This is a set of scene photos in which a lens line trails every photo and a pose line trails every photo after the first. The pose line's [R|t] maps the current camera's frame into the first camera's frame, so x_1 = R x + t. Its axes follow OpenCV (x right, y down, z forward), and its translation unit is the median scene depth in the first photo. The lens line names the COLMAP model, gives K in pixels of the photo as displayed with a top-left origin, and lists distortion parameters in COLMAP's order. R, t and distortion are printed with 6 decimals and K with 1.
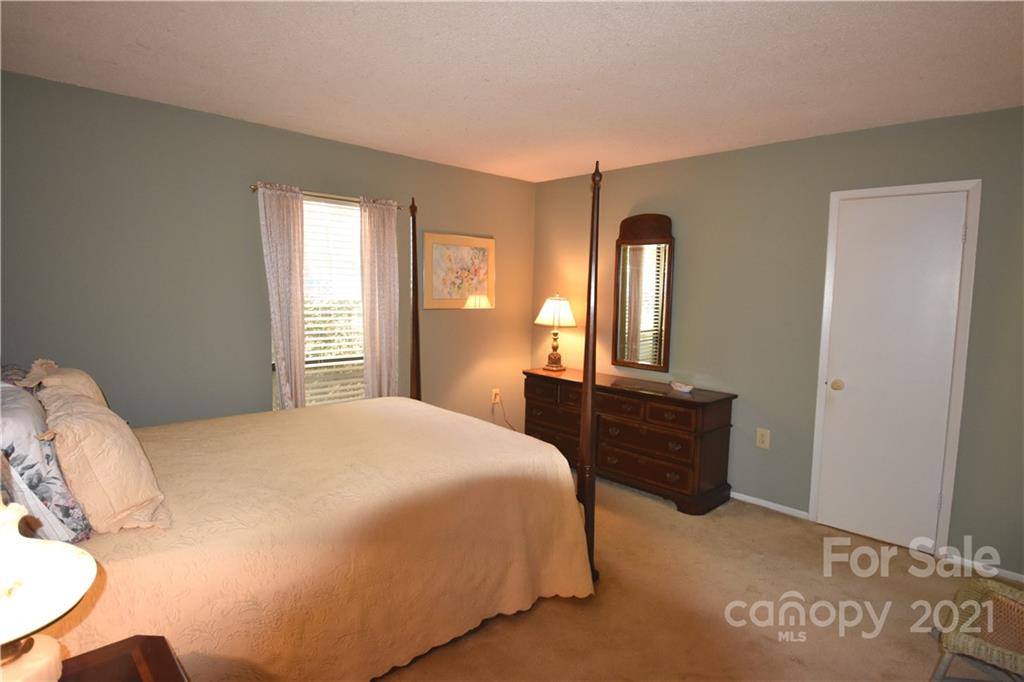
lens RADIAL K [[541.7, 0, 517.5], [0, 541.7, 337.9], [0, 0, 1]] dist [0.005950, 0.000293]
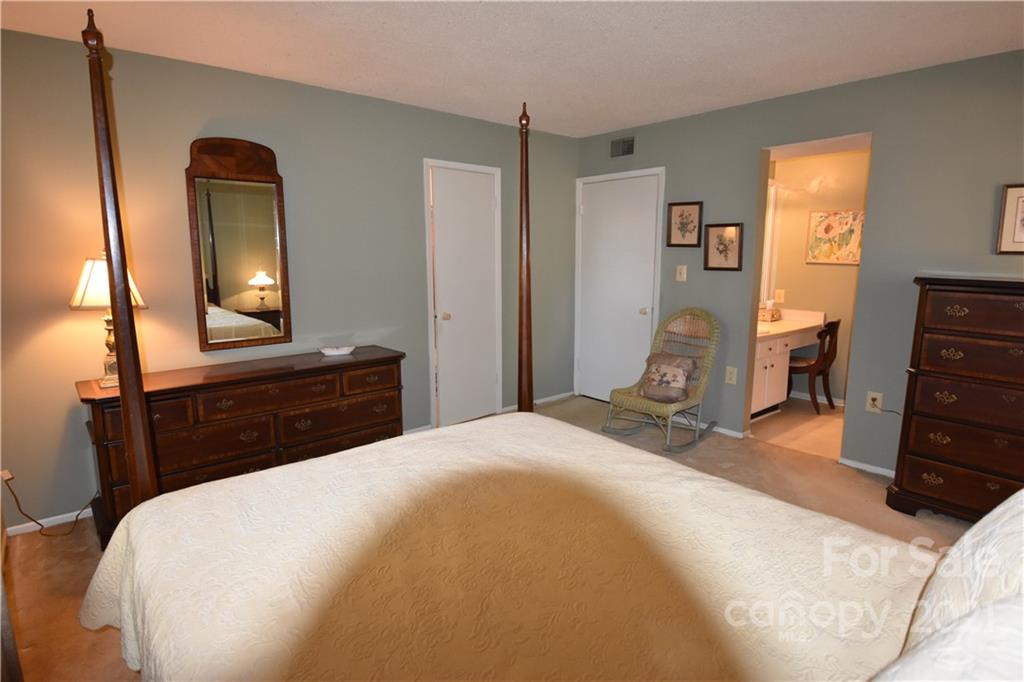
lens RADIAL K [[541.7, 0, 518.2], [0, 541.7, 335.6], [0, 0, 1]] dist [0.005950, 0.000293]
pose [[0.073820, -0.175536, 0.981701, -0.563871], [0.099660, 0.980758, 0.167873, -0.055798], [-0.992280, 0.085444, 0.089893, 0.630767]]
